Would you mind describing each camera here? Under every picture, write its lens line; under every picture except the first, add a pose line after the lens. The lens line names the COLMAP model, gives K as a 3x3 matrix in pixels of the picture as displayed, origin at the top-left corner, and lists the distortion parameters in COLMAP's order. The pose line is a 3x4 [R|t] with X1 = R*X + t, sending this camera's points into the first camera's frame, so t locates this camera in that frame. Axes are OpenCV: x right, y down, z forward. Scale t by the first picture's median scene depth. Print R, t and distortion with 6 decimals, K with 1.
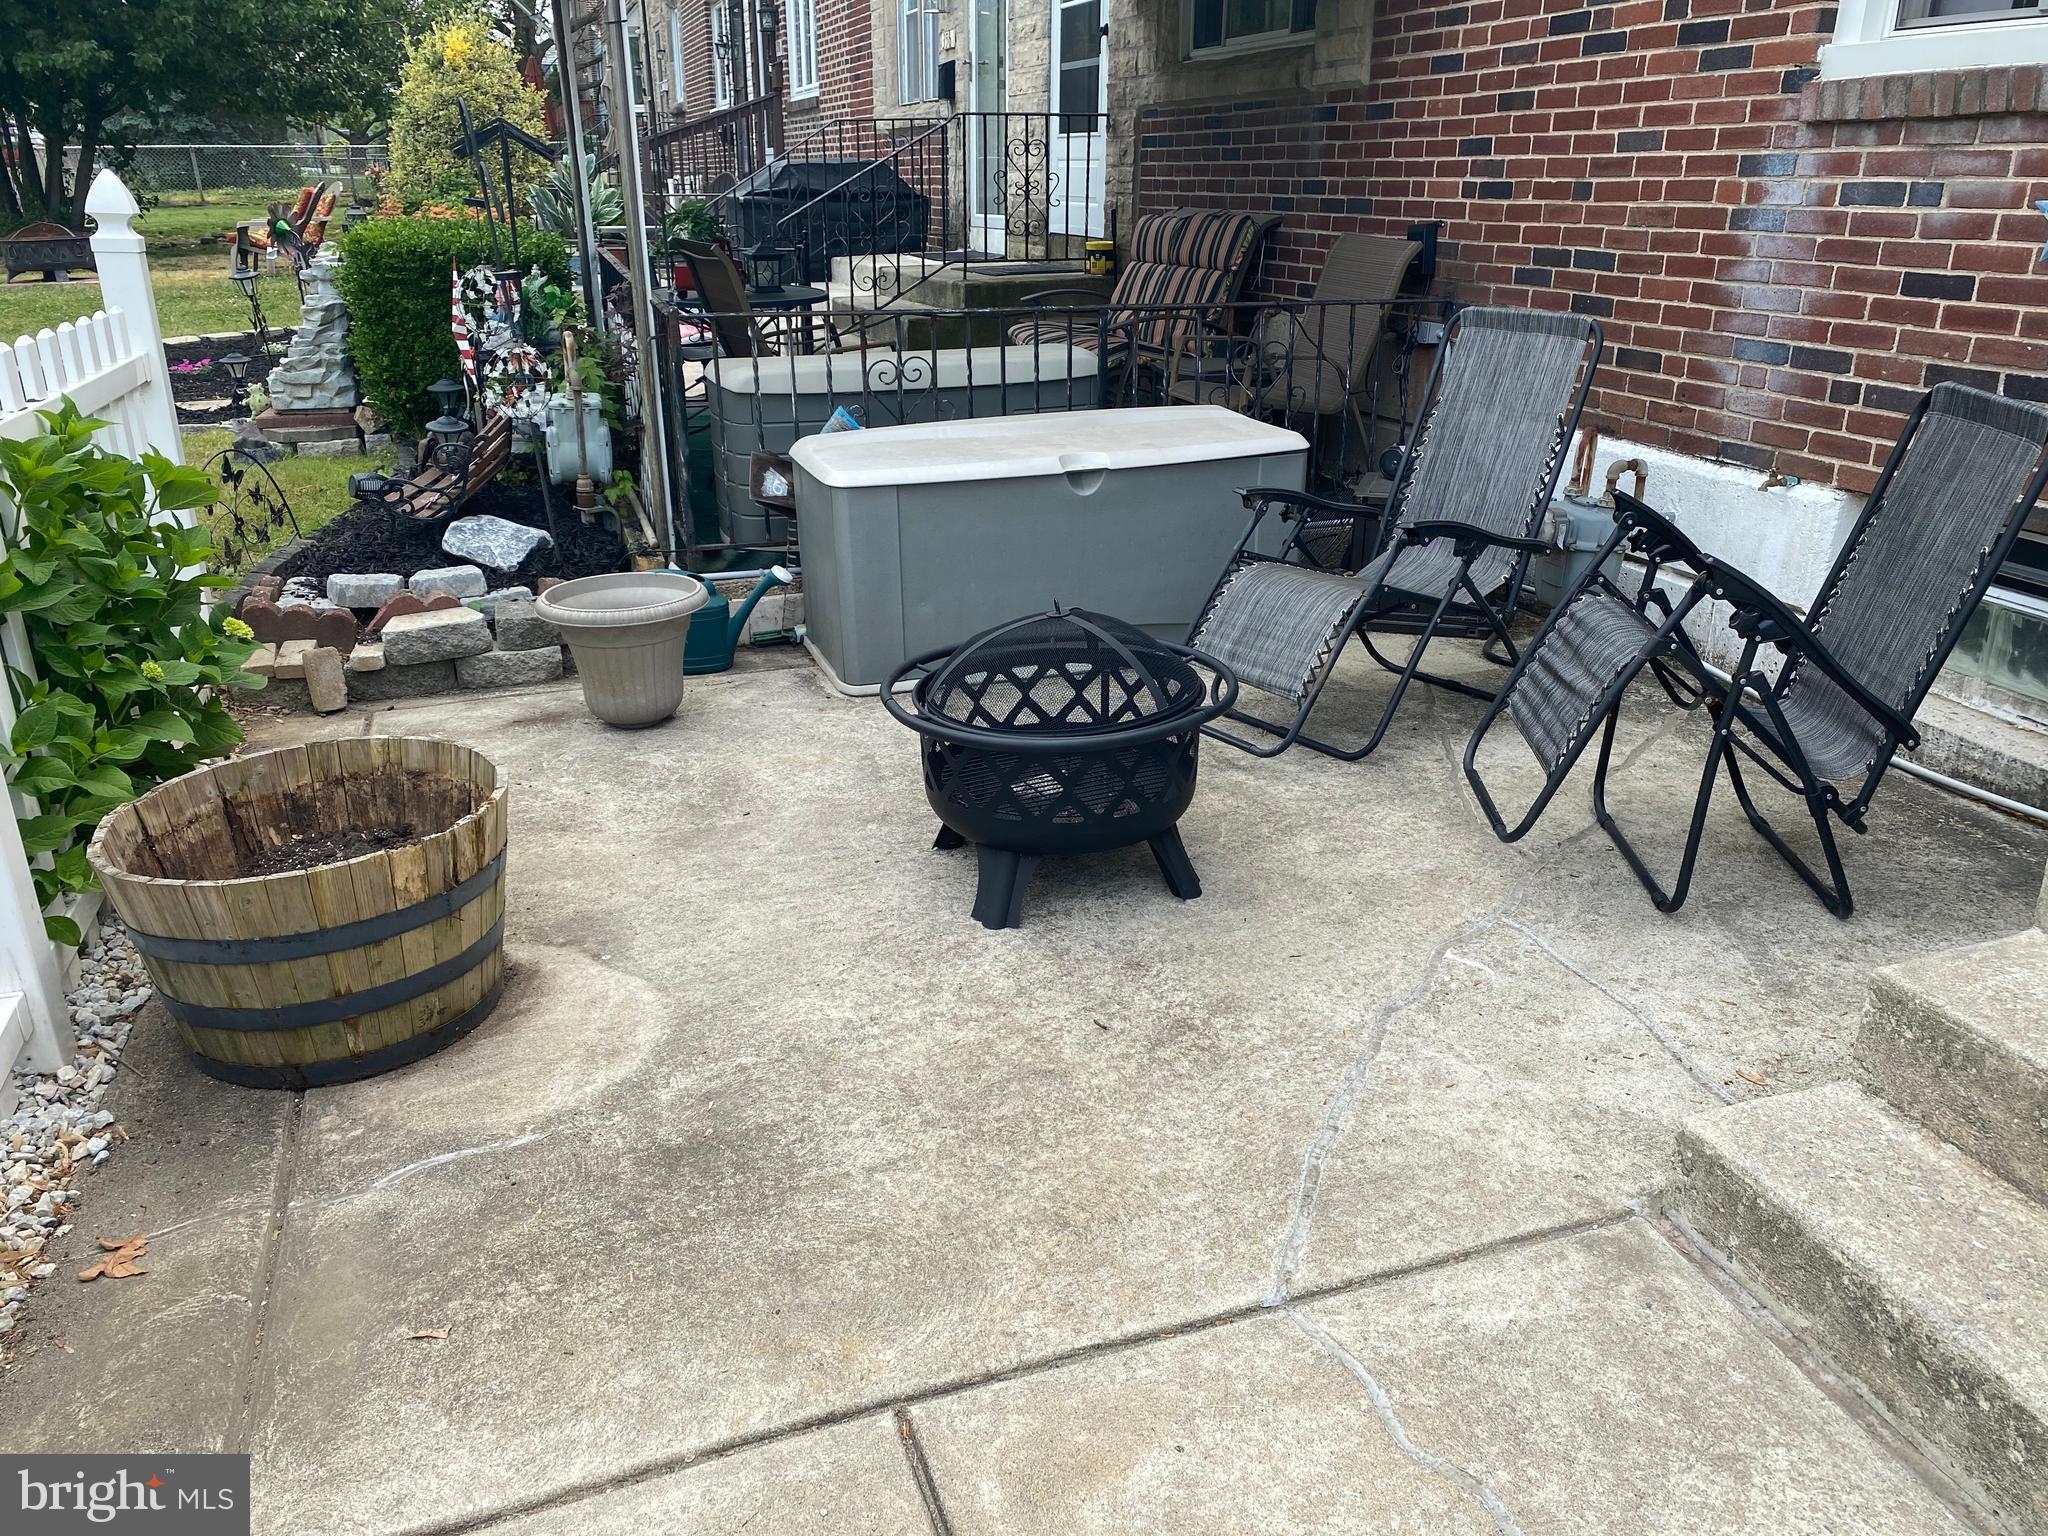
lens RADIAL K [[1553.0, 0, 1045.7], [0, 1553.0, 765.8], [0, 0, 1]] dist [0.035957, -0.022026]
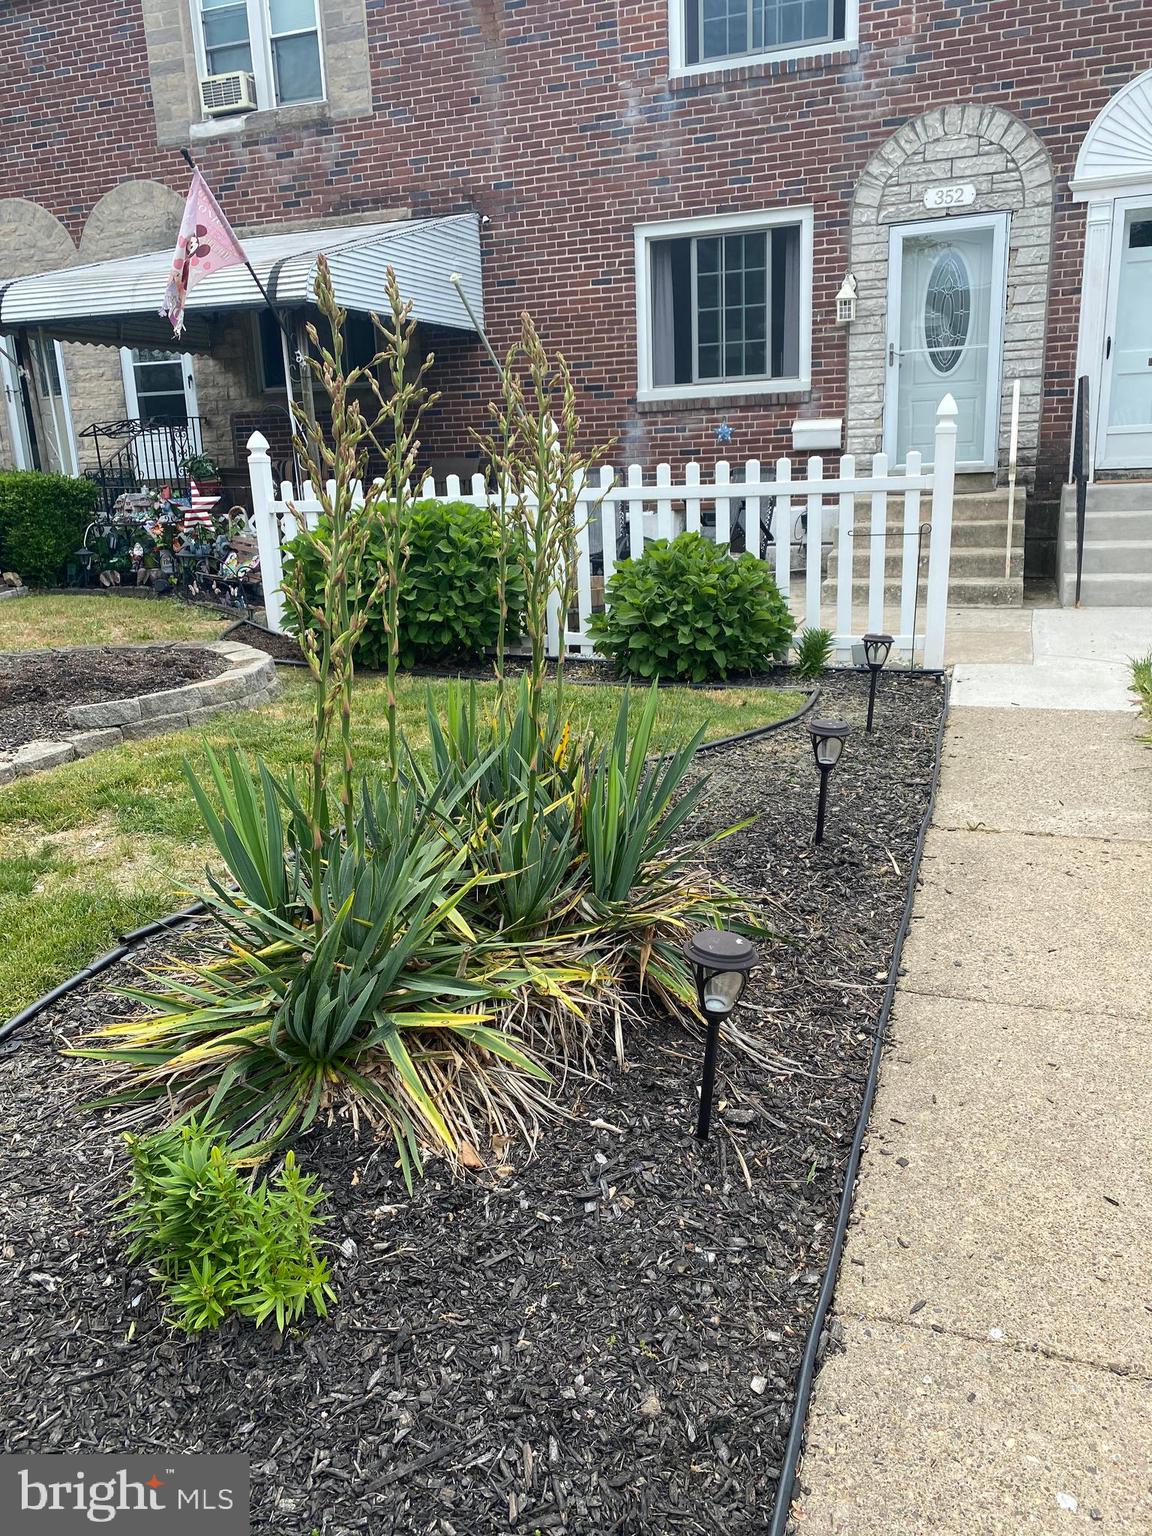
lens RADIAL K [[1164.7, 0, 575.0], [0, 1164.7, 755.5], [0, 0, 1]] dist [0.035957, -0.022026]
pose [[0.631246, -0.213538, 0.745607, -1.927632], [0.309981, 0.950692, 0.009837, 0.291634], [-0.710944, 0.224915, 0.666313, -0.553829]]
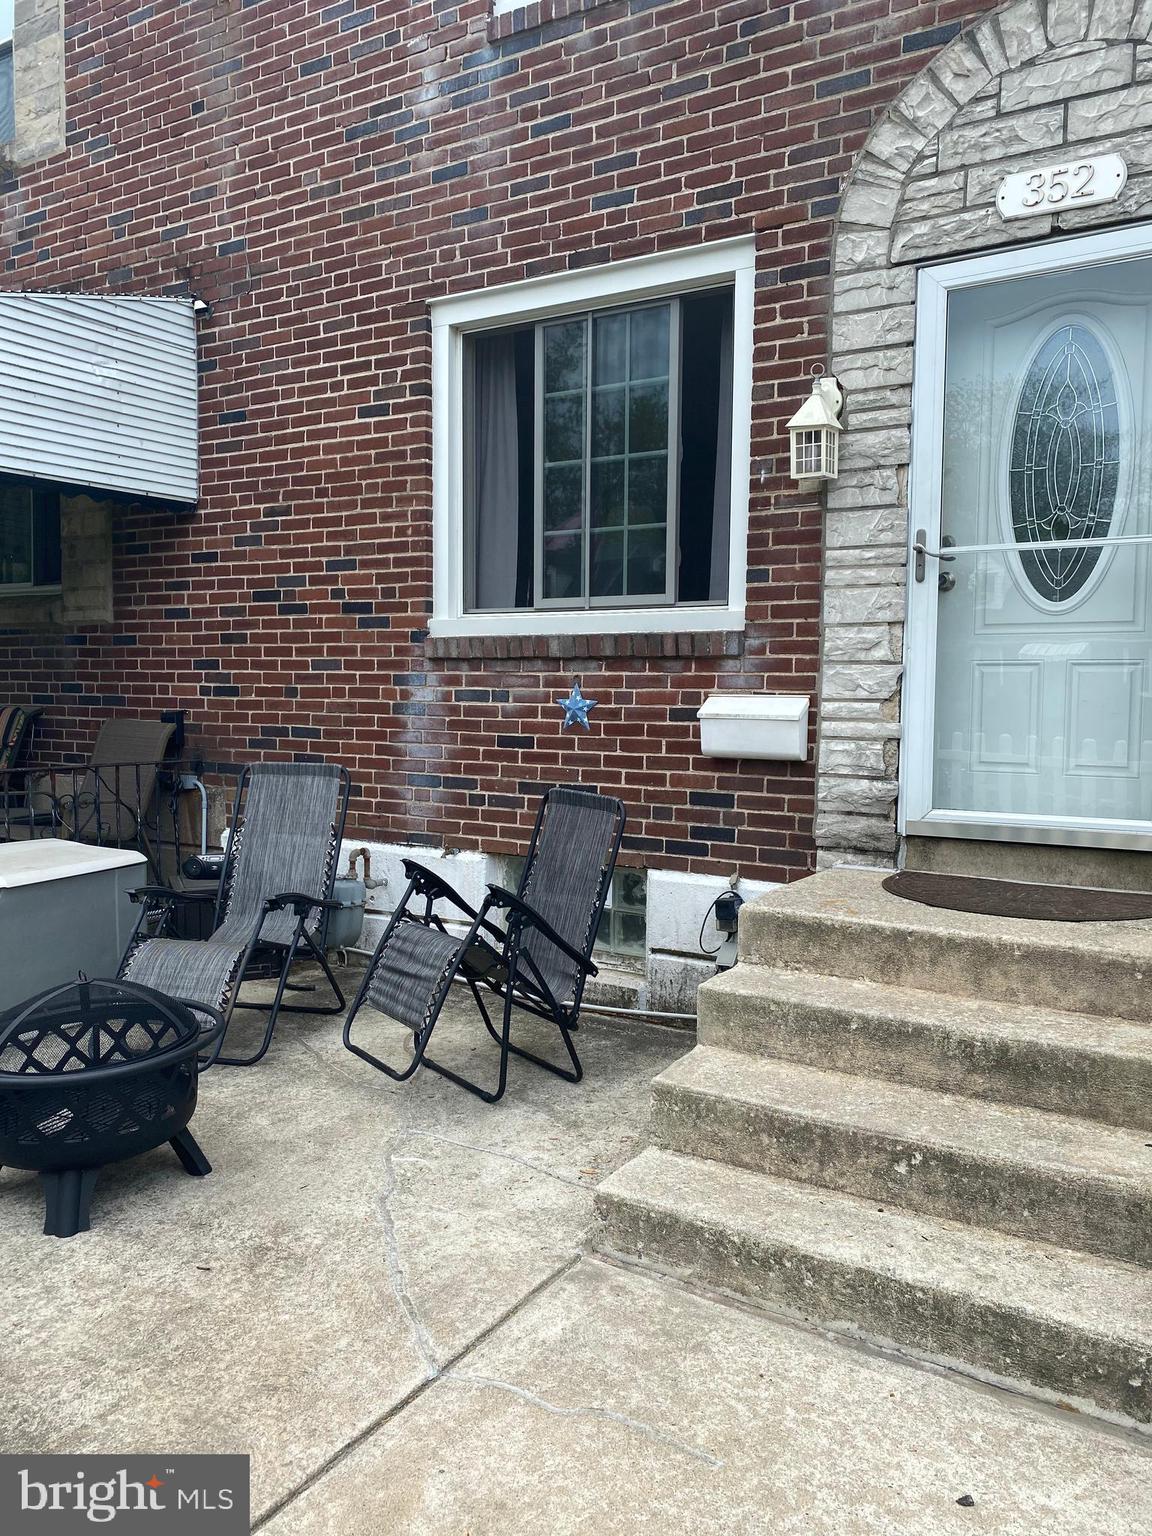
lens RADIAL K [[1164.7, 0, 587.1], [0, 1164.7, 763.5], [0, 0, 1]] dist [0.035957, -0.022026]
pose [[0.767336, -0.038473, 0.640091, -0.256189], [0.219235, 0.953787, -0.205489, 0.022649], [-0.602605, 0.298009, 0.740310, -0.070268]]
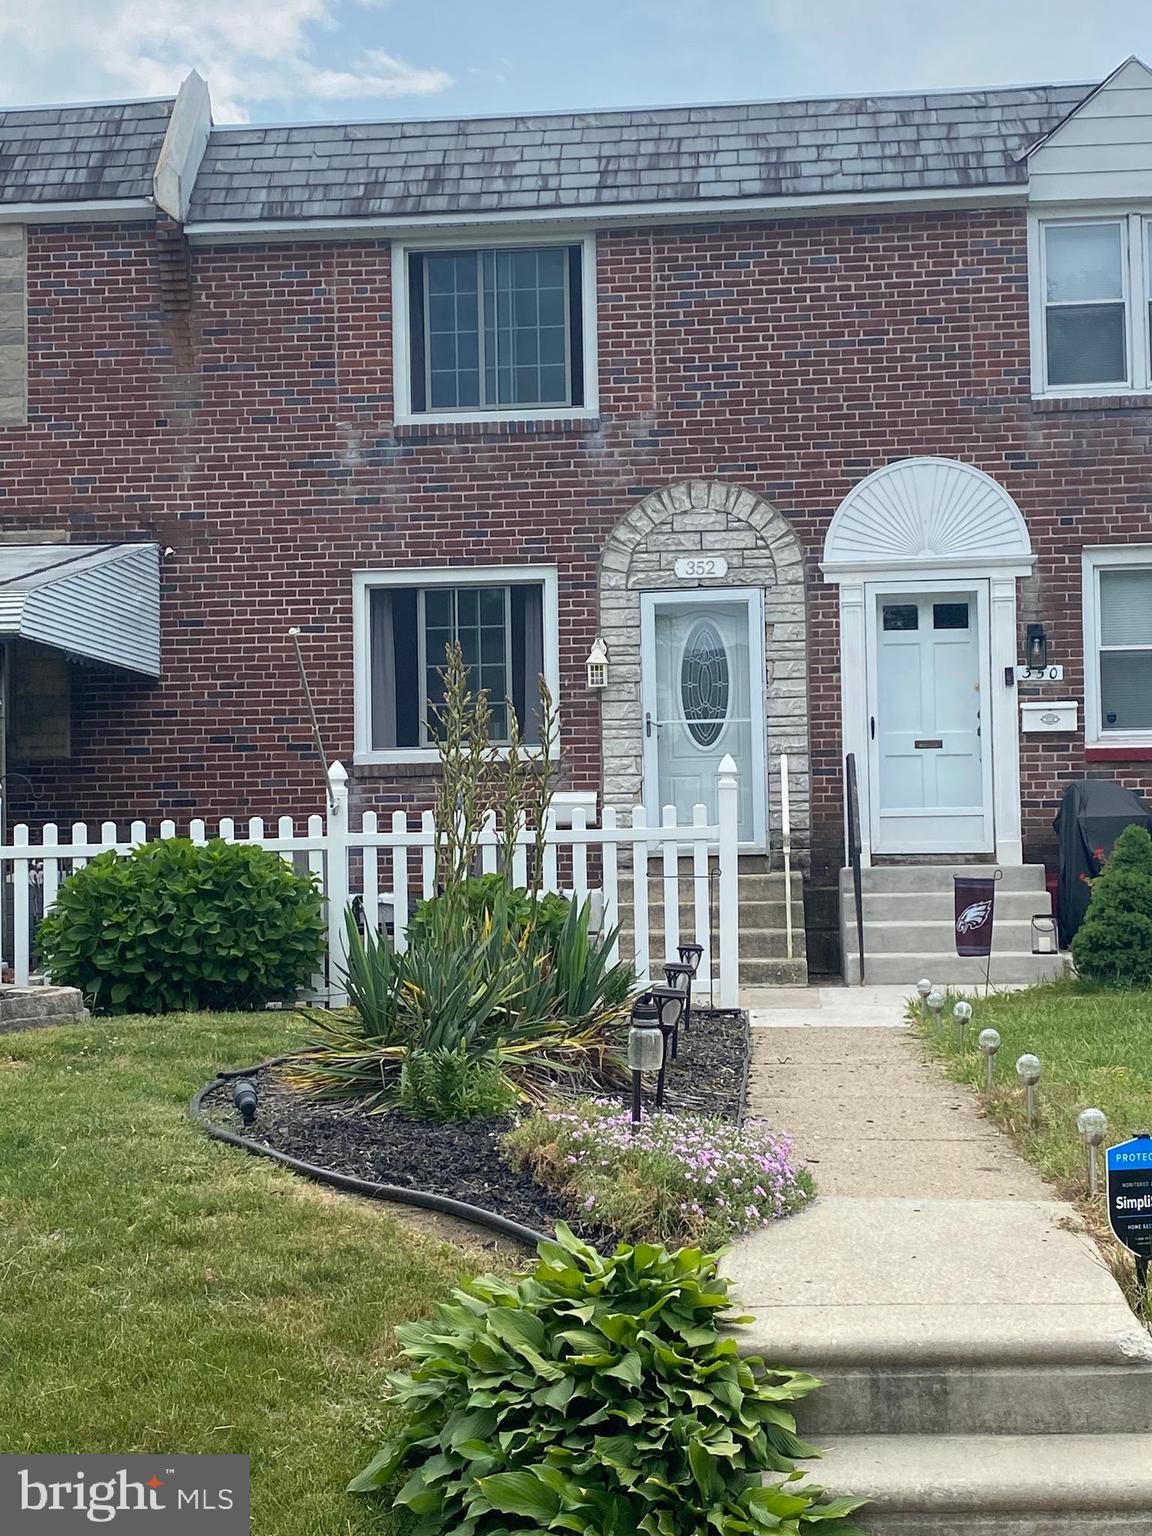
lens RADIAL K [[2186.7, 0, 579.7], [0, 2186.7, 781.0], [0, 0, 1]] dist [0.127907, 0.000000]
pose [[0.413539, 0.042801, 0.909480, -3.381603], [0.336869, 0.920817, -0.196509, 0.604514], [-0.845875, 0.387639, 0.366376, -0.958039]]
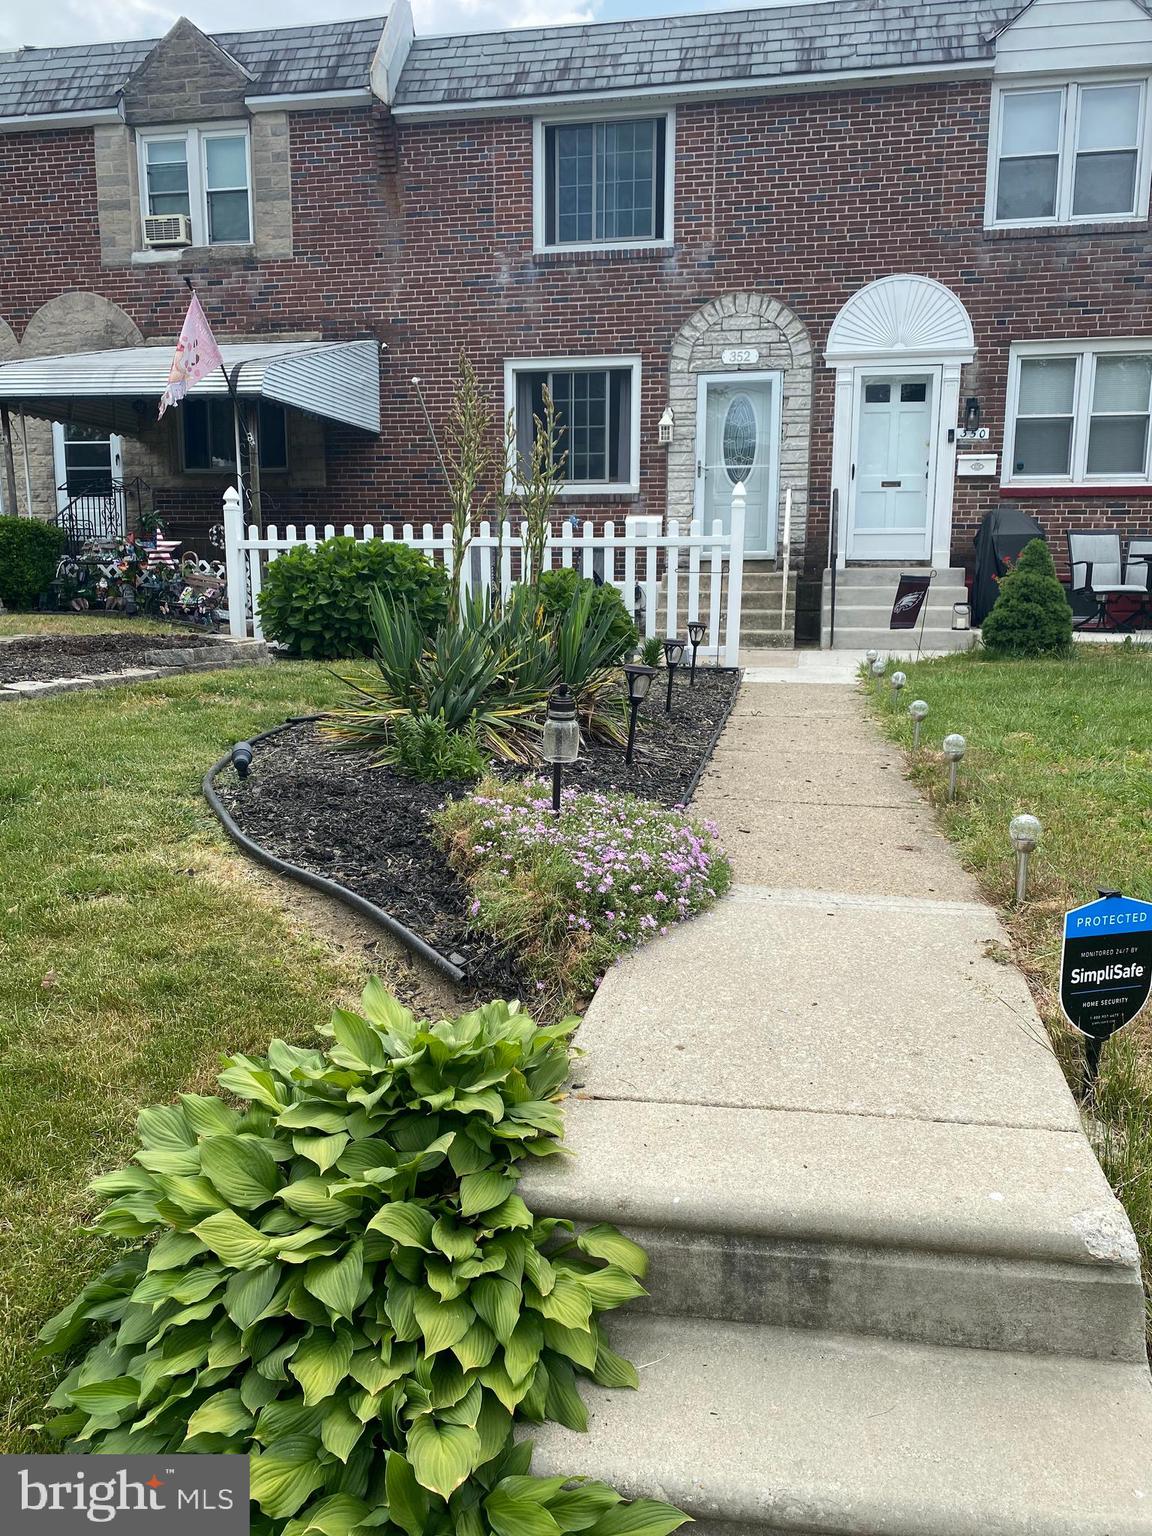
lens RADIAL K [[1164.7, 0, 575.3], [0, 1164.7, 773.6], [0, 0, 1]] dist [0.035957, -0.022026]
pose [[0.502718, -0.133825, 0.854029, -2.605736], [0.301578, 0.953025, -0.028183, 0.536285], [-0.810139, 0.271724, 0.519461, -0.768718]]
